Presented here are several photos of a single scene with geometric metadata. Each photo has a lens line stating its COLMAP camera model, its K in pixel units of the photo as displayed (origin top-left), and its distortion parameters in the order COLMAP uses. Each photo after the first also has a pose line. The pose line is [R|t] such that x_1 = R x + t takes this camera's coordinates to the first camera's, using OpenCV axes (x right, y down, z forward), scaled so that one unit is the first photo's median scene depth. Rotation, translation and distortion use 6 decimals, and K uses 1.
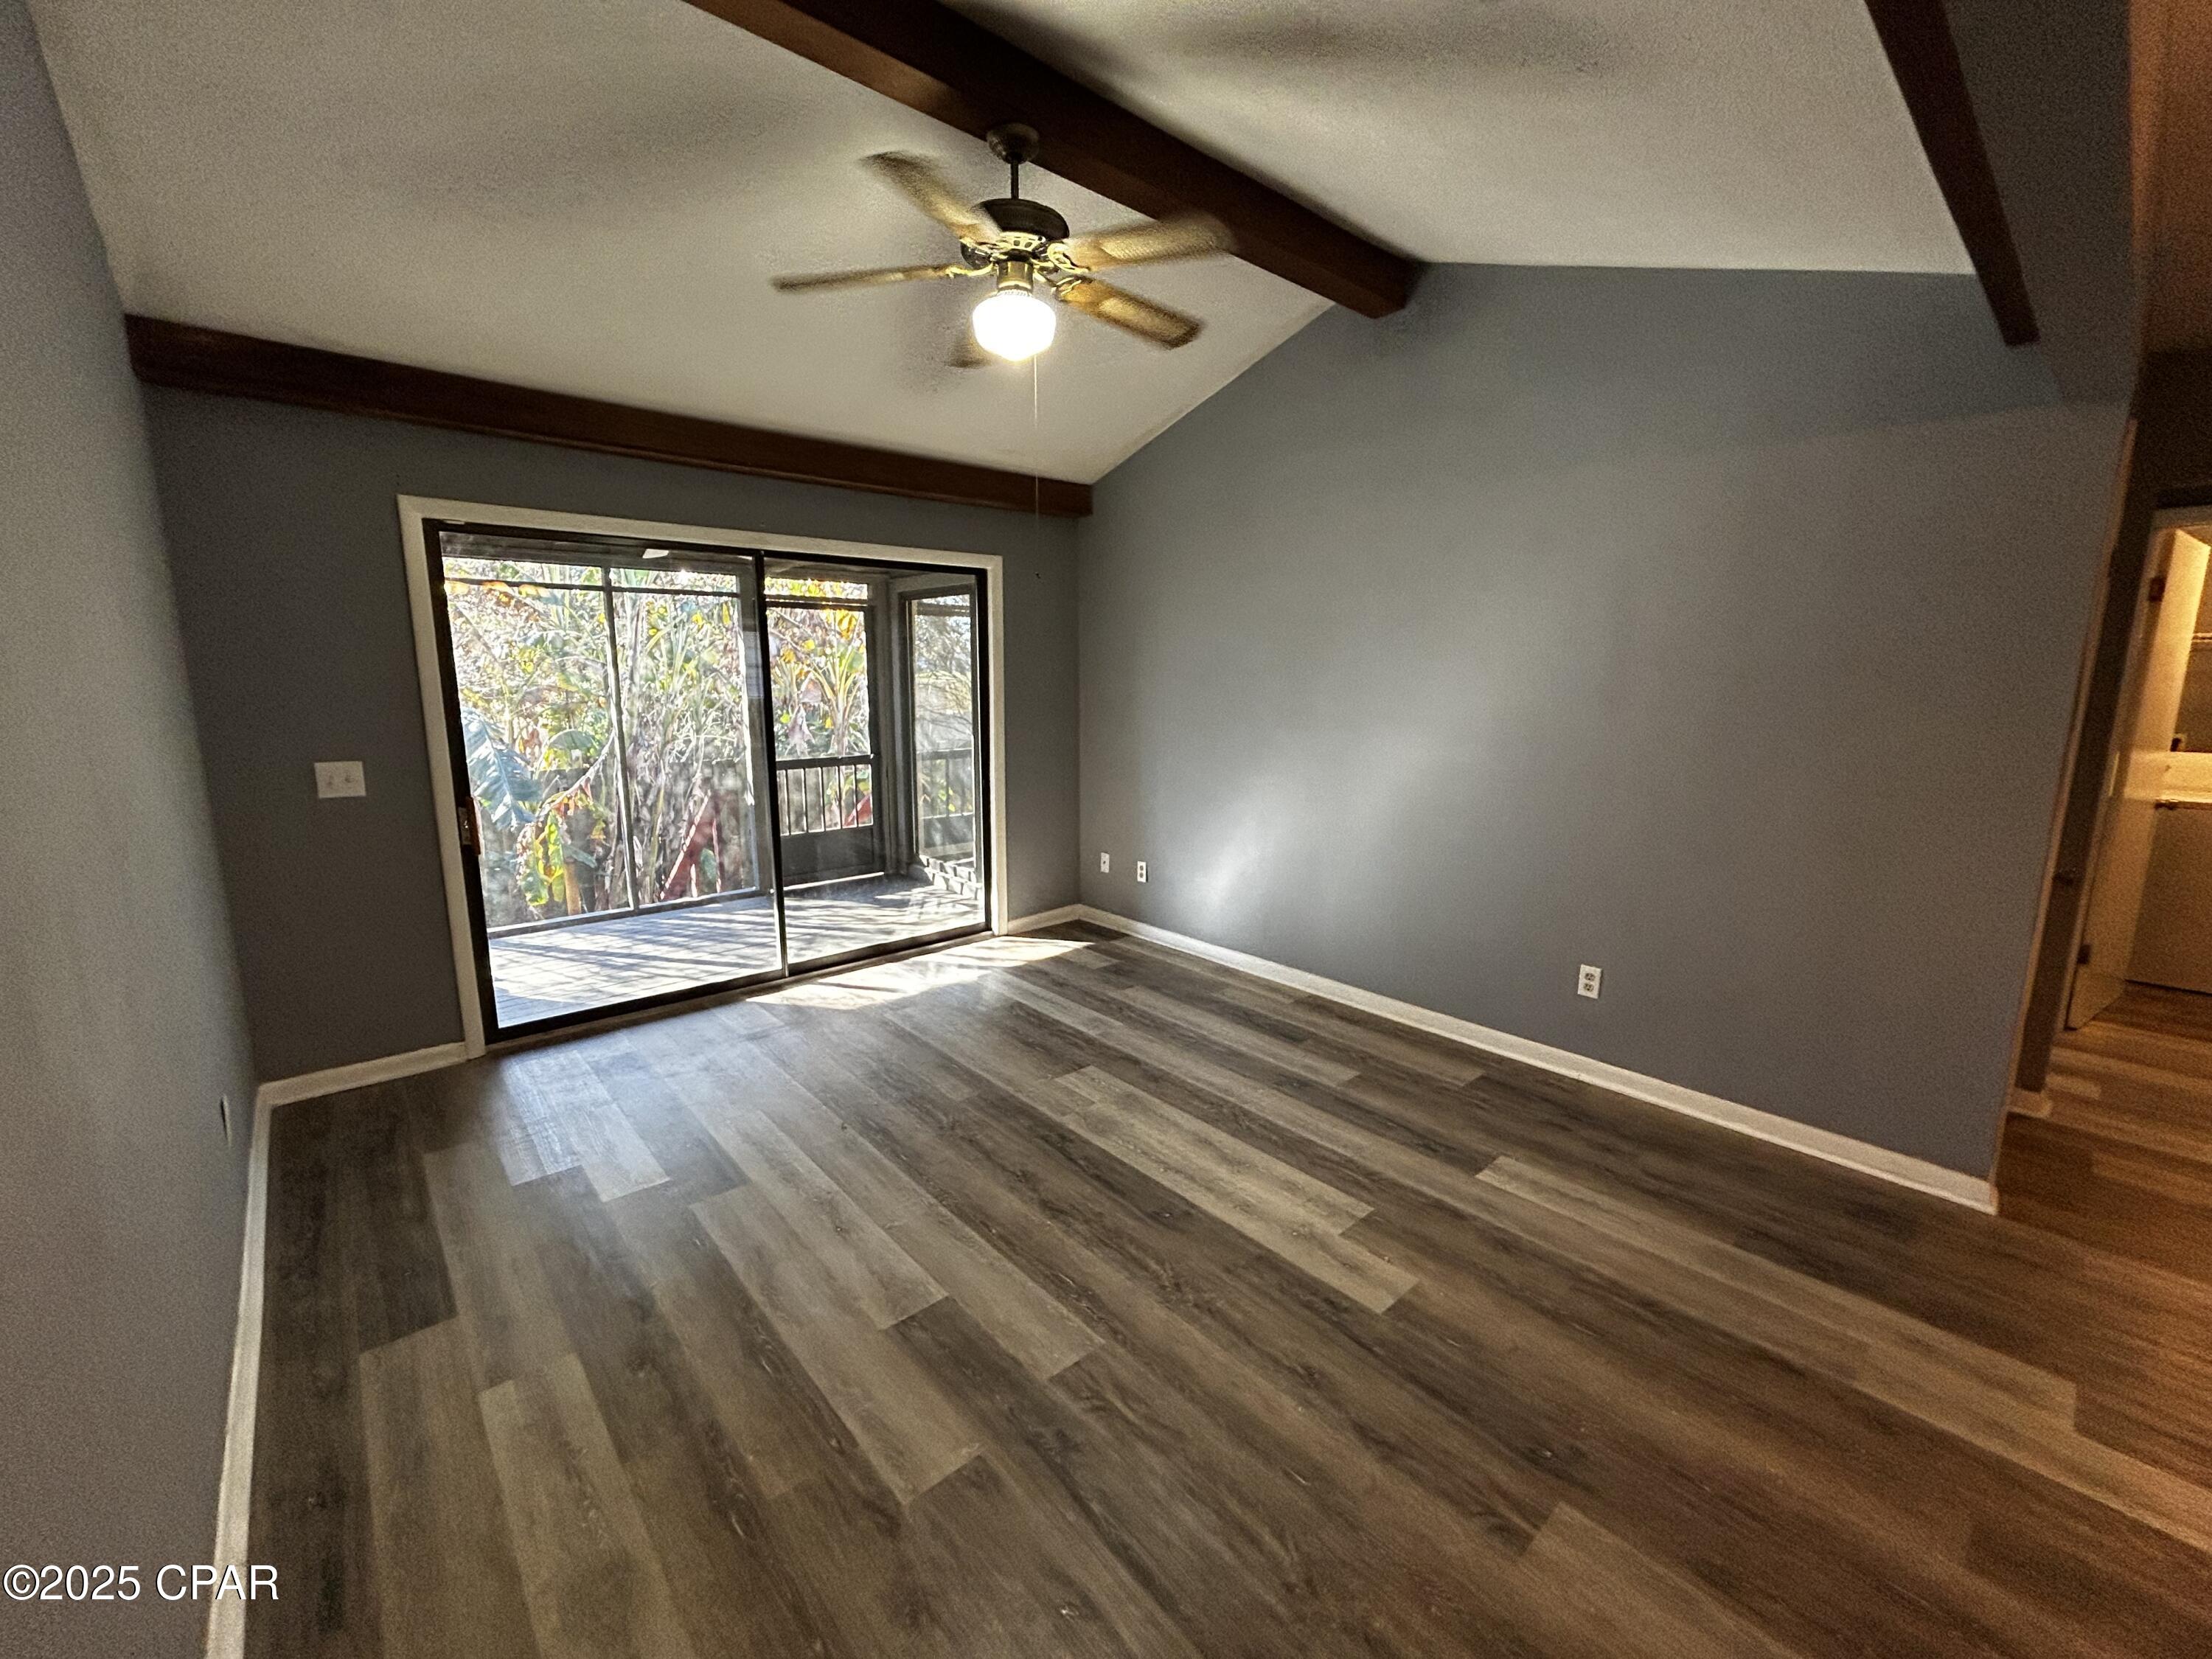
lens RADIAL K [[903.3, 0, 1109.8], [0, 903.3, 813.2], [0, 0, 1]] dist [0.008465, 0.000830]
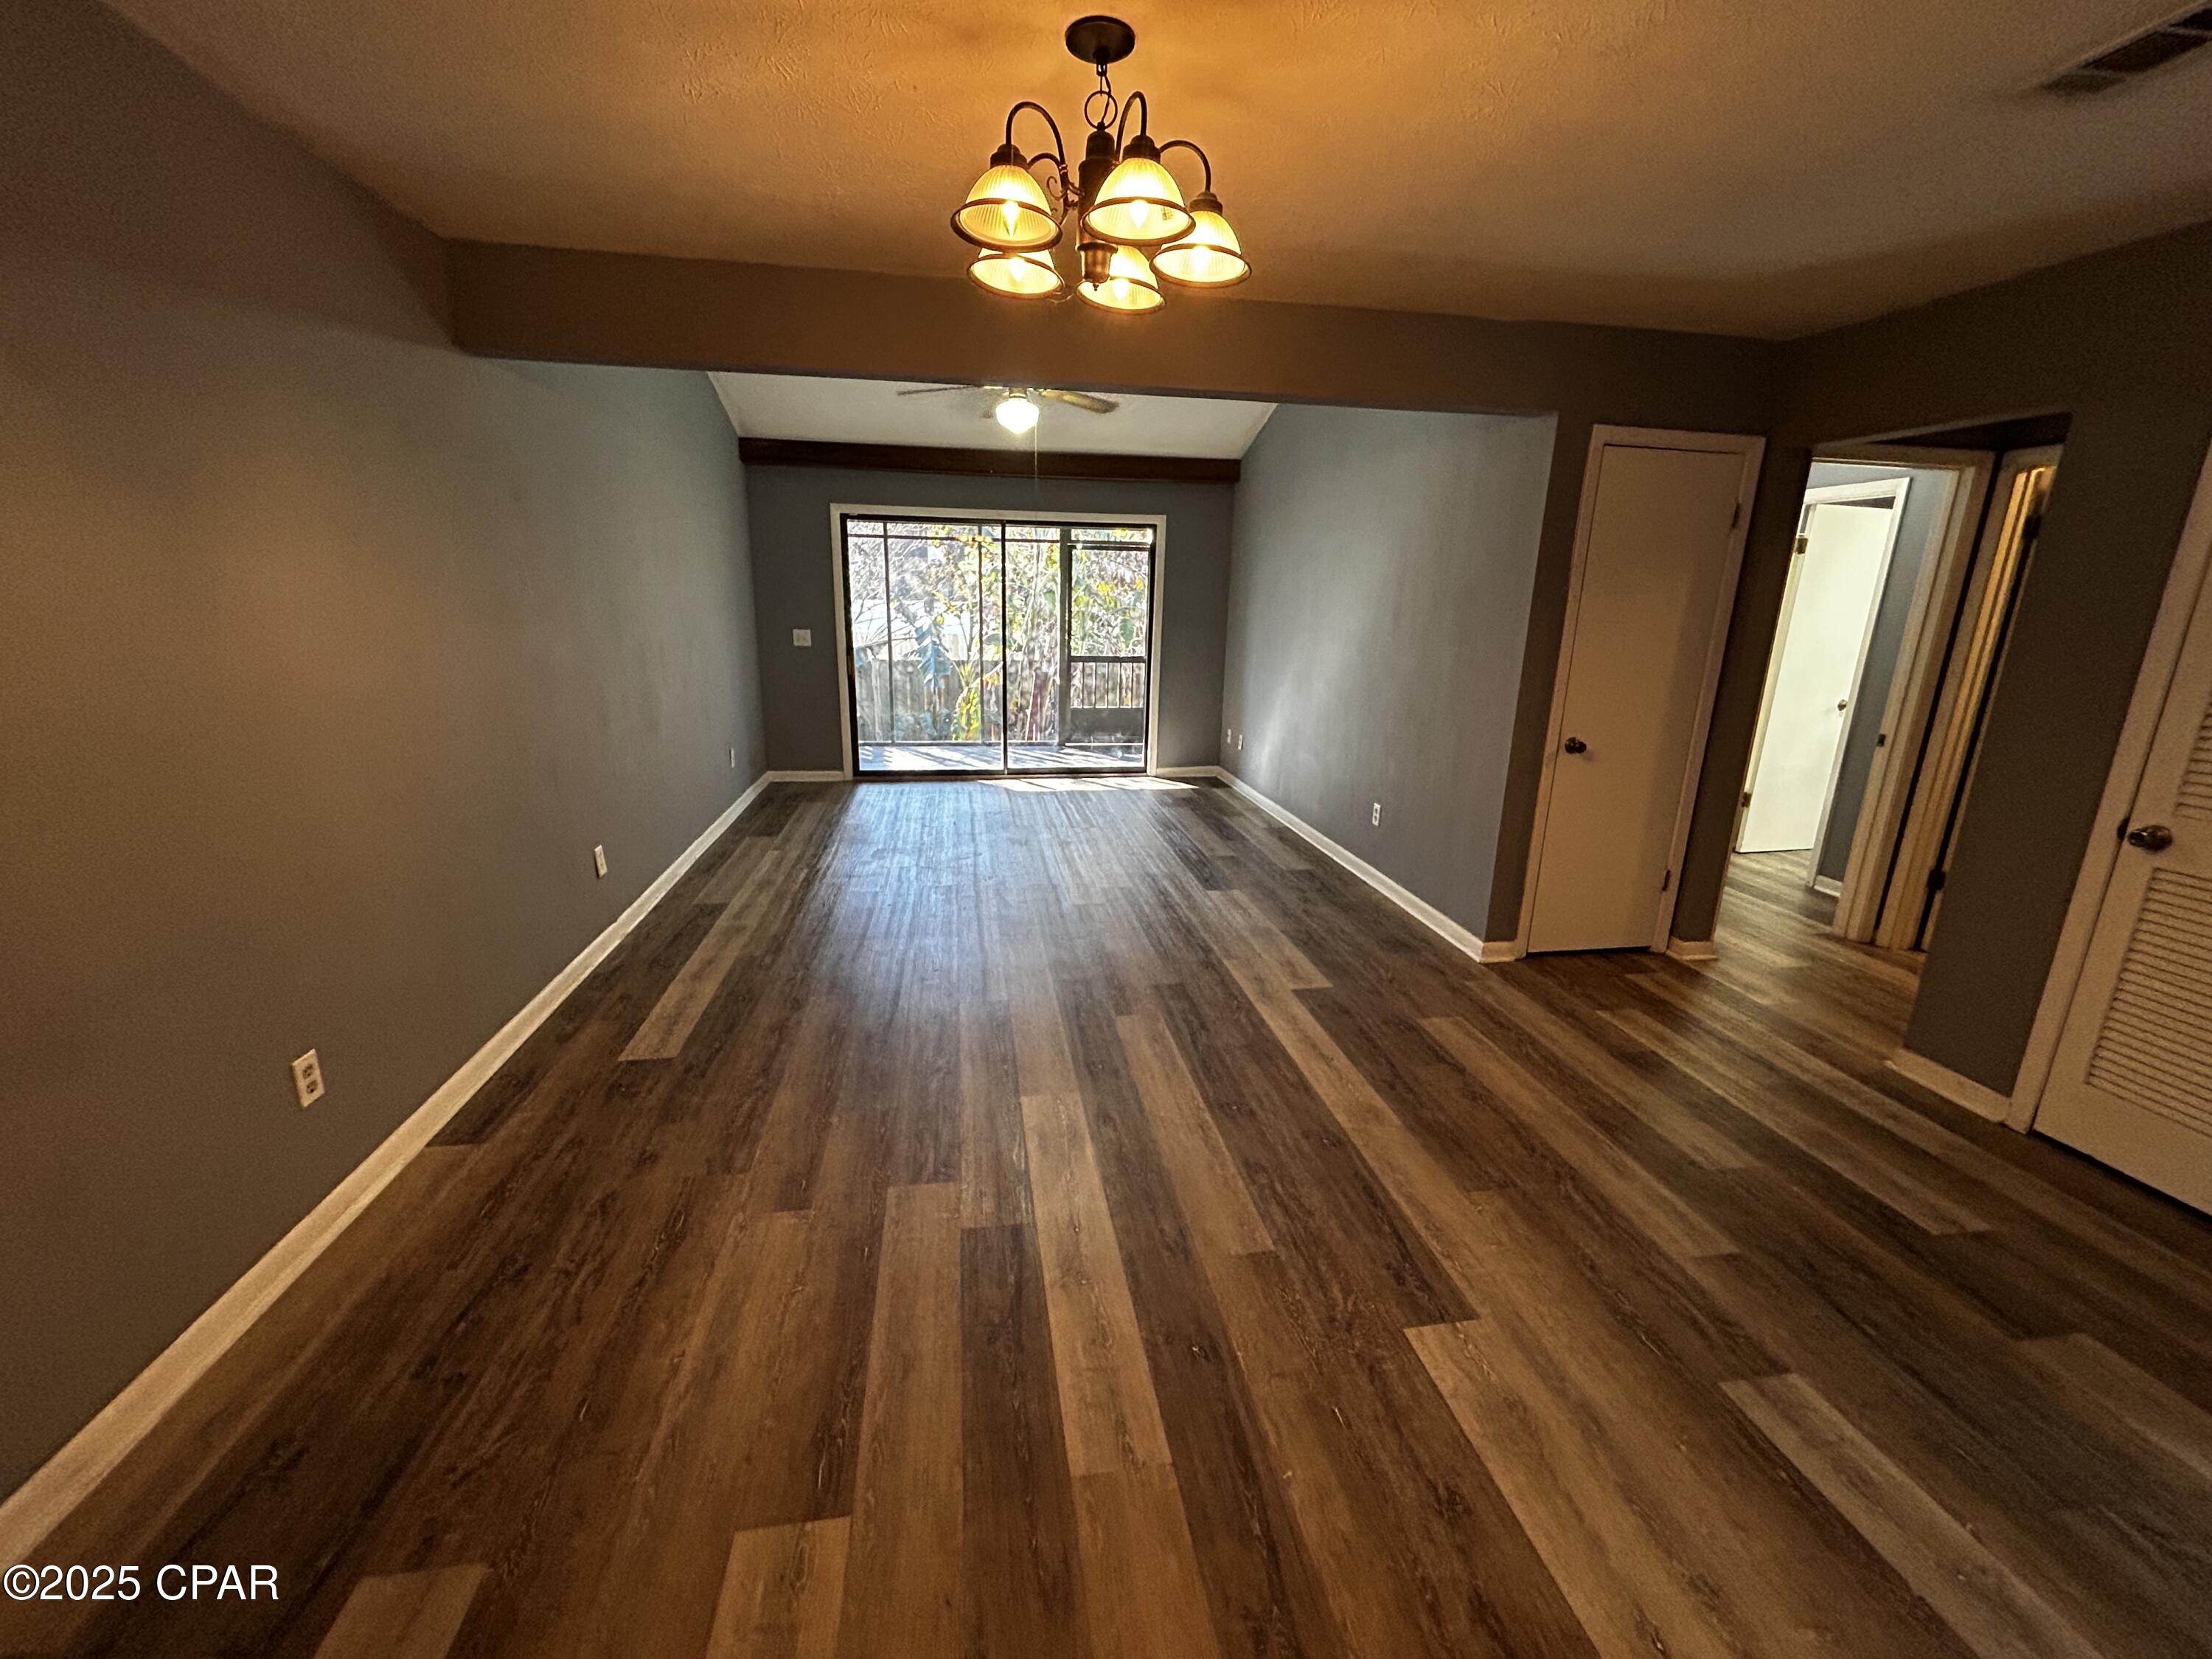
lens RADIAL K [[903.3, 0, 1103.4], [0, 903.3, 826.8], [0, 0, 1]] dist [0.008465, 0.000830]
pose [[0.844143, 0.146297, -0.515771, 0.601275], [-0.101273, 0.988241, 0.114562, 0.055849], [0.526466, -0.044473, 0.849032, -0.305175]]
